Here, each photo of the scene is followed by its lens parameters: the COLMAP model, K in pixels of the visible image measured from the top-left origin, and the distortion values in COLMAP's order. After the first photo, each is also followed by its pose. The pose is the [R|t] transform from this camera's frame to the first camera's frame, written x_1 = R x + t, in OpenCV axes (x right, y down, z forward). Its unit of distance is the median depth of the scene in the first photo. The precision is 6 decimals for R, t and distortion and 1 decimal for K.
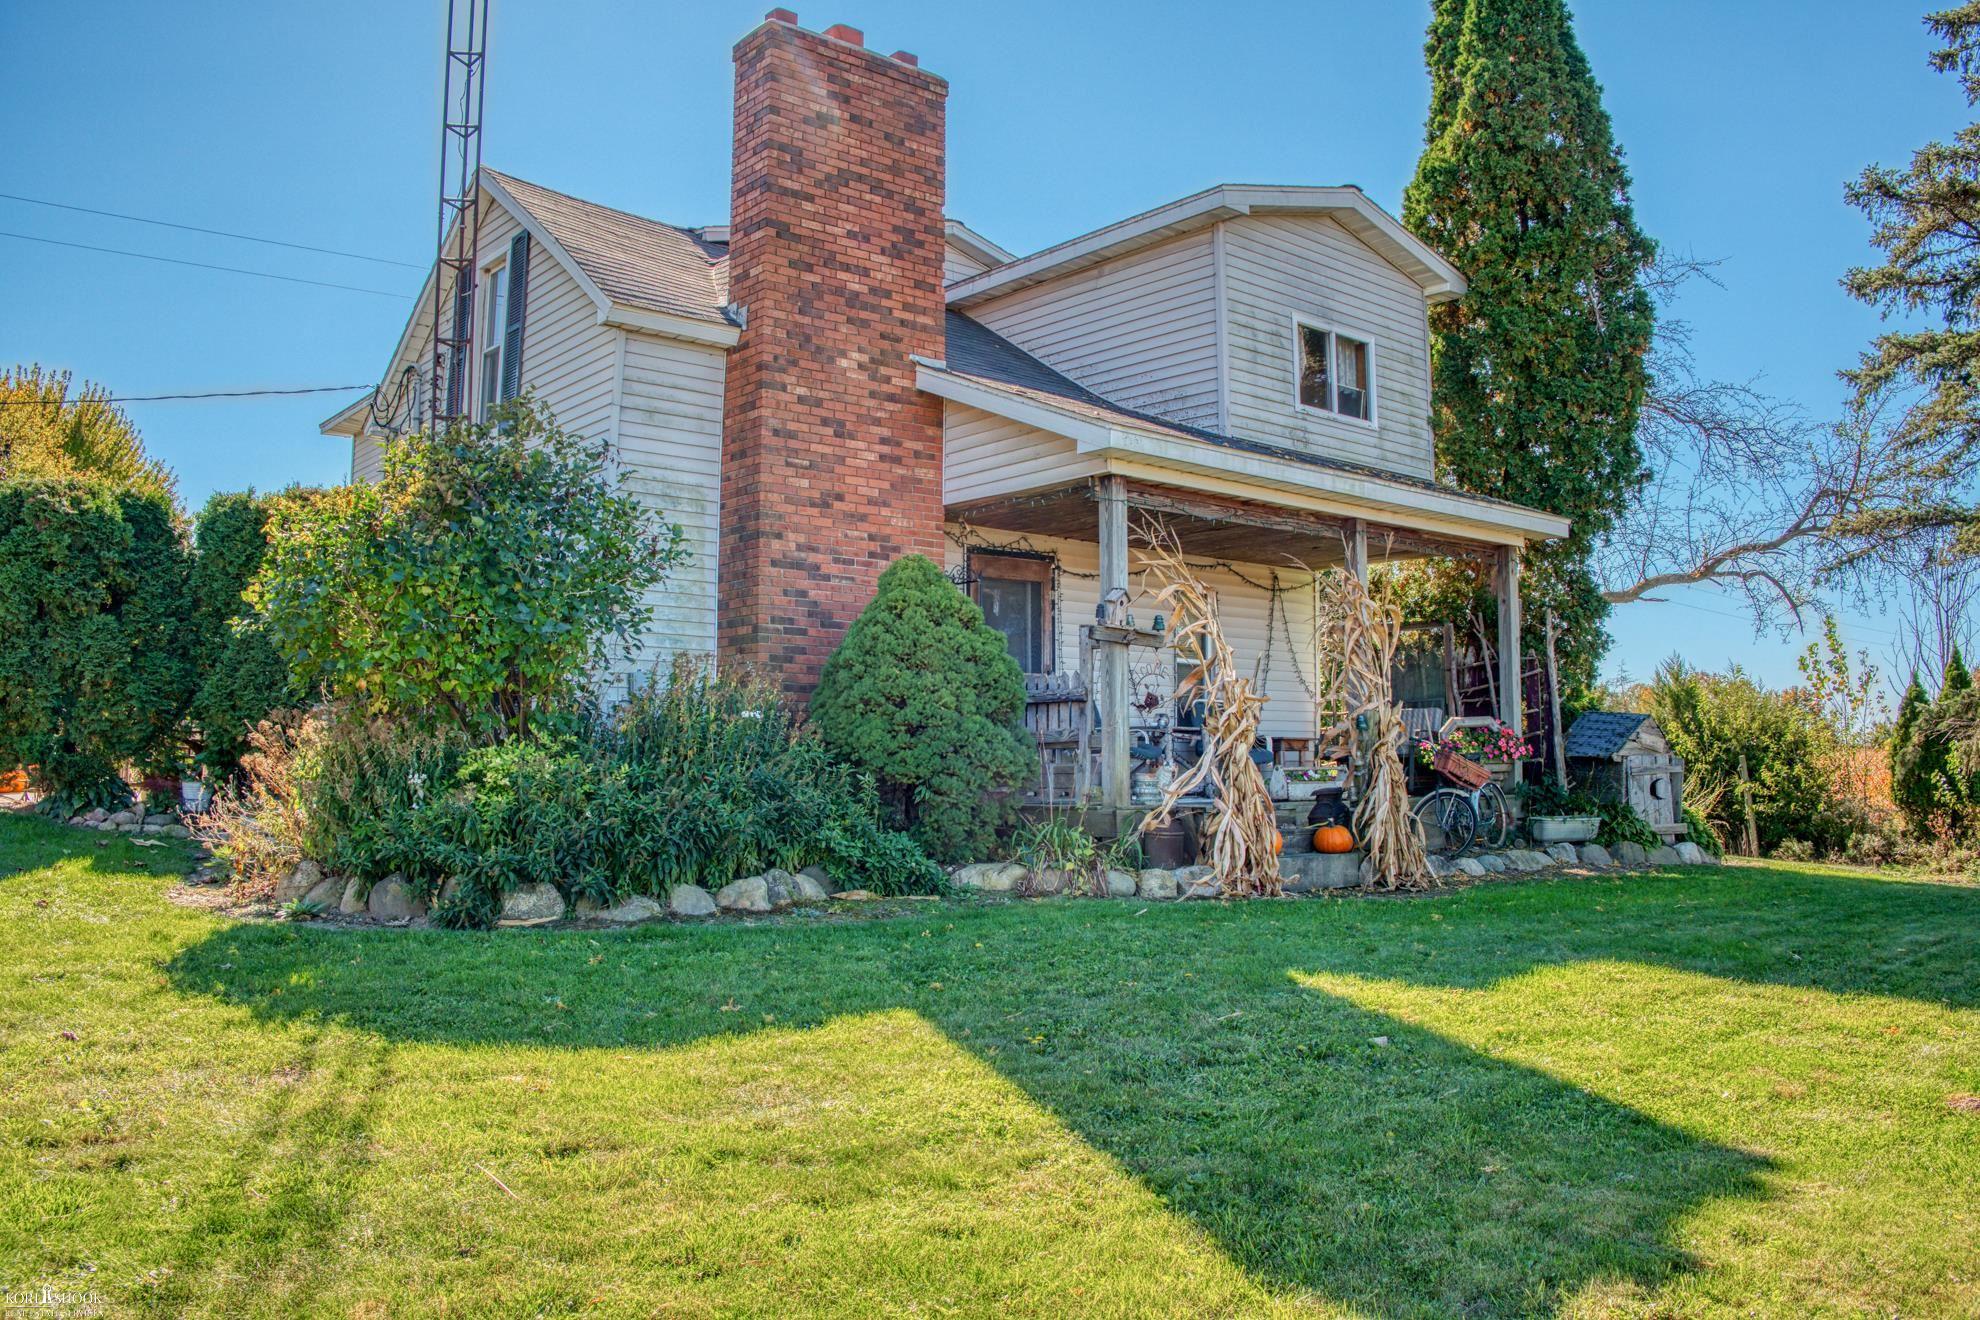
lens RADIAL K [[1524.5, 0, 992.3], [0, 1524.5, 653.0], [0, 0, 1]] dist [-0.108540, 0.000943]
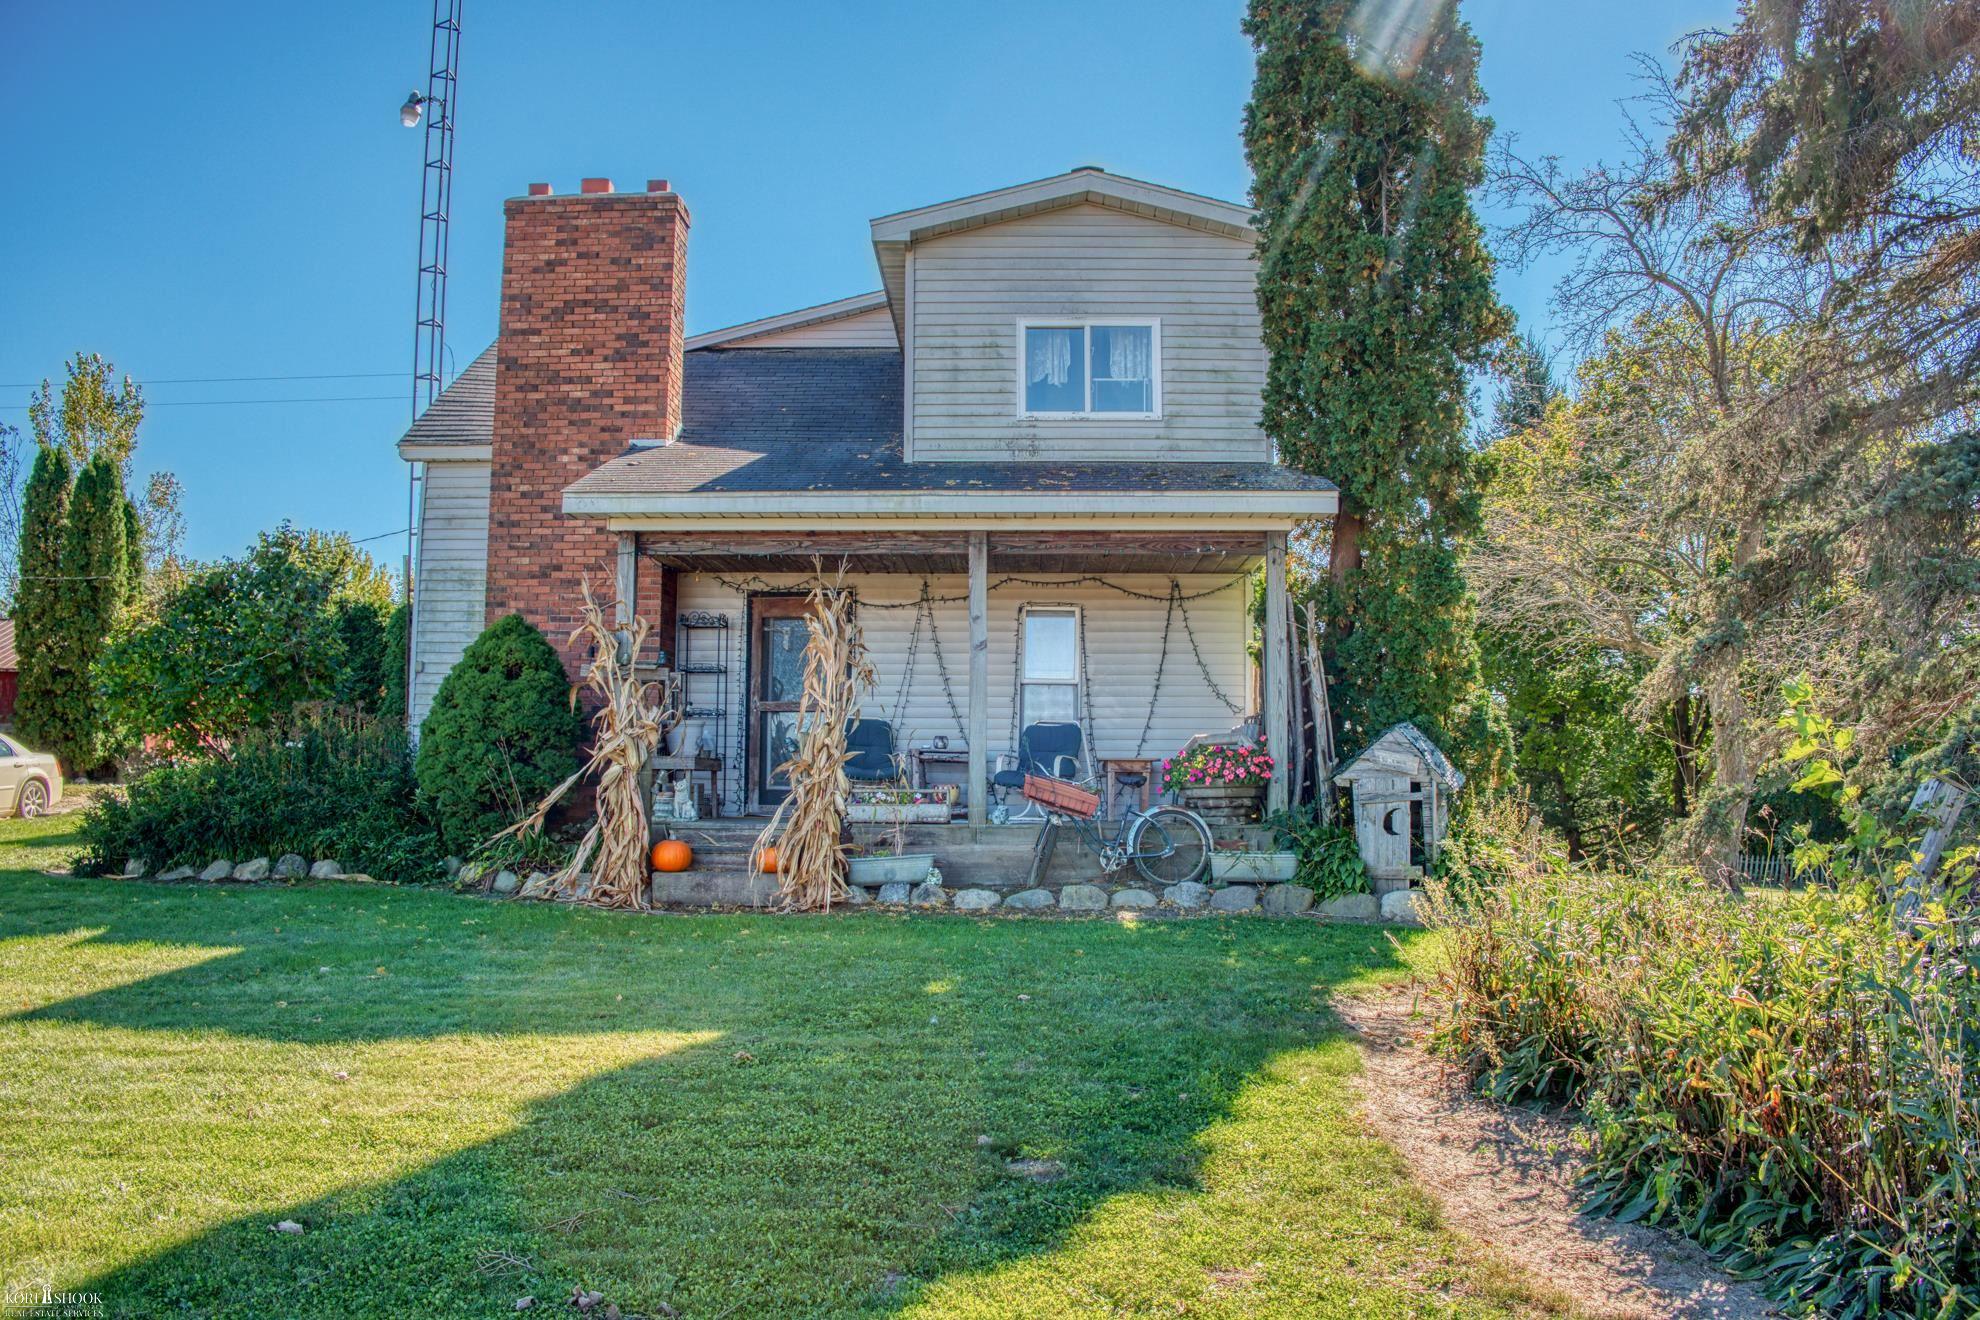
lens RADIAL K [[1524.5, 0, 991.9], [0, 1524.5, 661.2], [0, 0, 1]] dist [-0.108540, 0.000943]
pose [[0.747732, -0.050298, -0.662093, 0.948407], [0.044251, 0.998685, -0.025893, 0.020419], [0.662524, -0.009938, 0.748974, 0.302360]]
